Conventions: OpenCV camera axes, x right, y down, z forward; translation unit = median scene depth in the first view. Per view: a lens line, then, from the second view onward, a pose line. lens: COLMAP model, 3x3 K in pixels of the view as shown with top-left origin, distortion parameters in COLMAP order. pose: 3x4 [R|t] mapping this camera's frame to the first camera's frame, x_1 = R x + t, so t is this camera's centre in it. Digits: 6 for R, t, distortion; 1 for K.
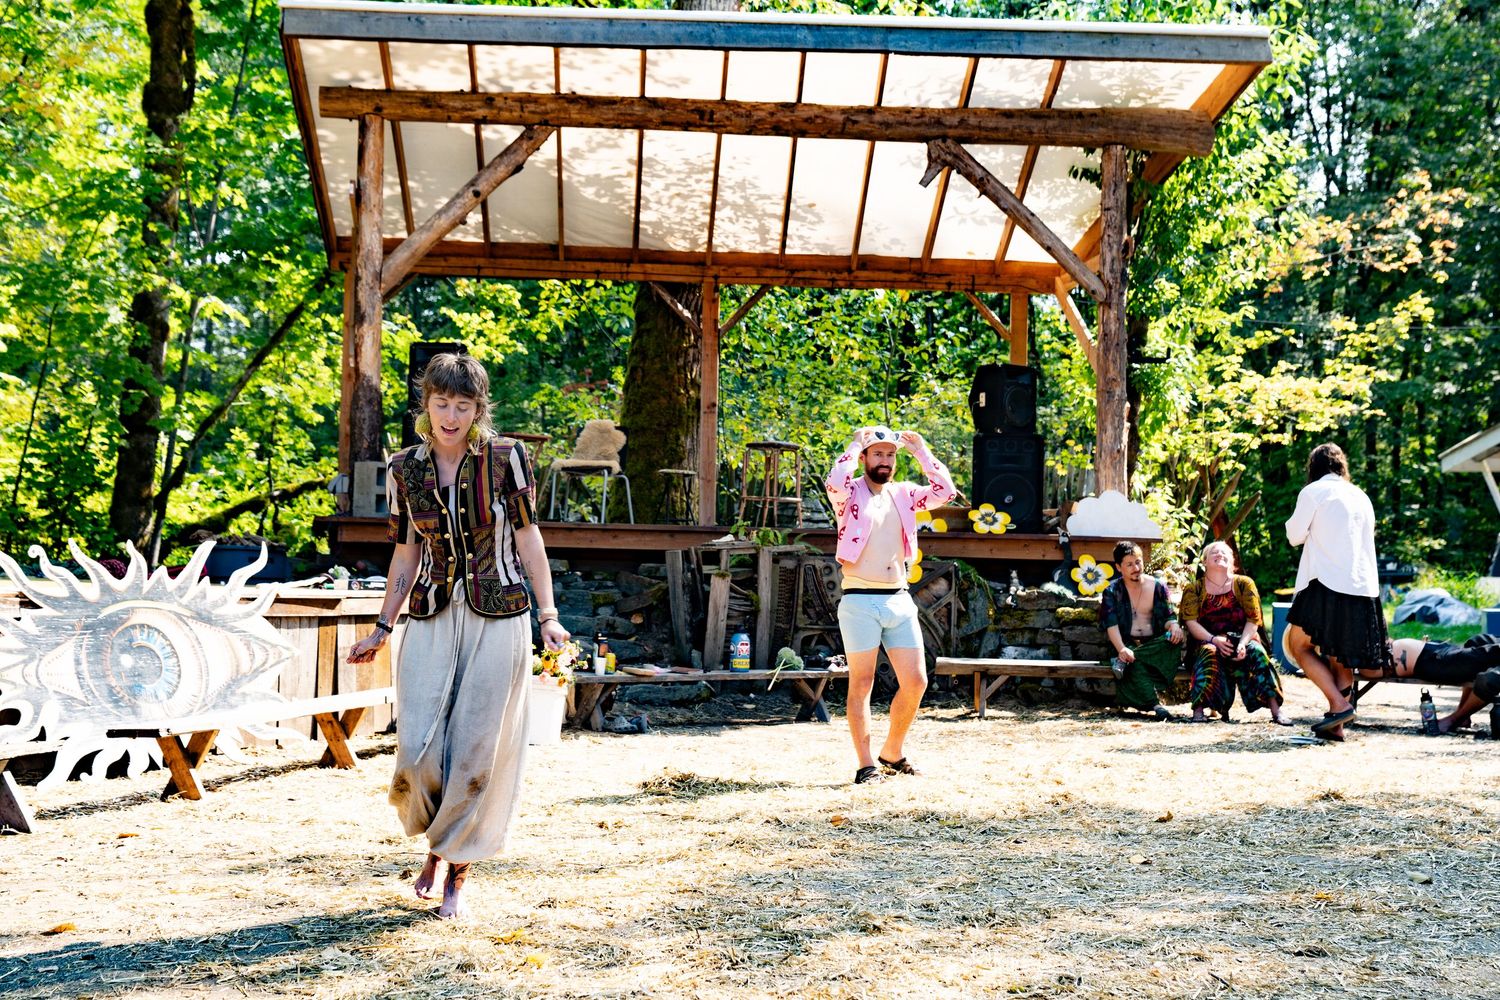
lens RADIAL K [[2433.0, 0, 696.7], [0, 2433.0, 484.9], [0, 0, 1]] dist [0.335751, 0.278045]
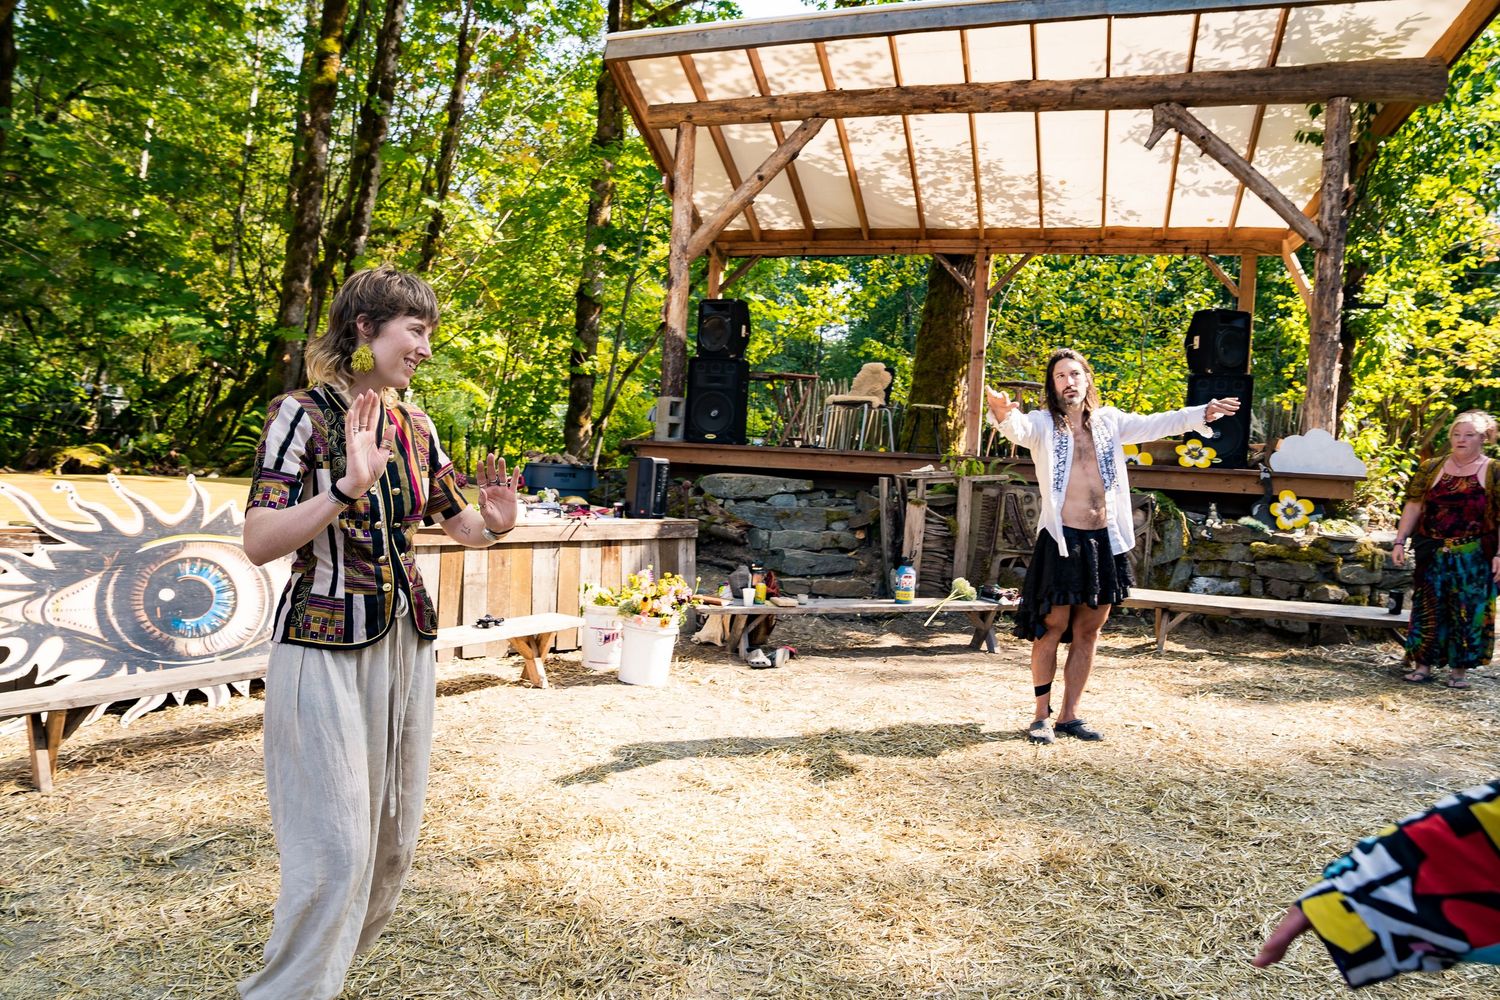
lens RADIAL K [[1119.3, 0, 751.7], [0, 1119.3, 518.3], [0, 0, 1]] dist [-0.069743, 0.091107]
pose [[0.944226, 0.041366, -0.326689, 0.092903], [-0.009306, 0.995034, 0.099097, -0.004174], [0.329166, -0.090530, 0.939922, 0.456557]]
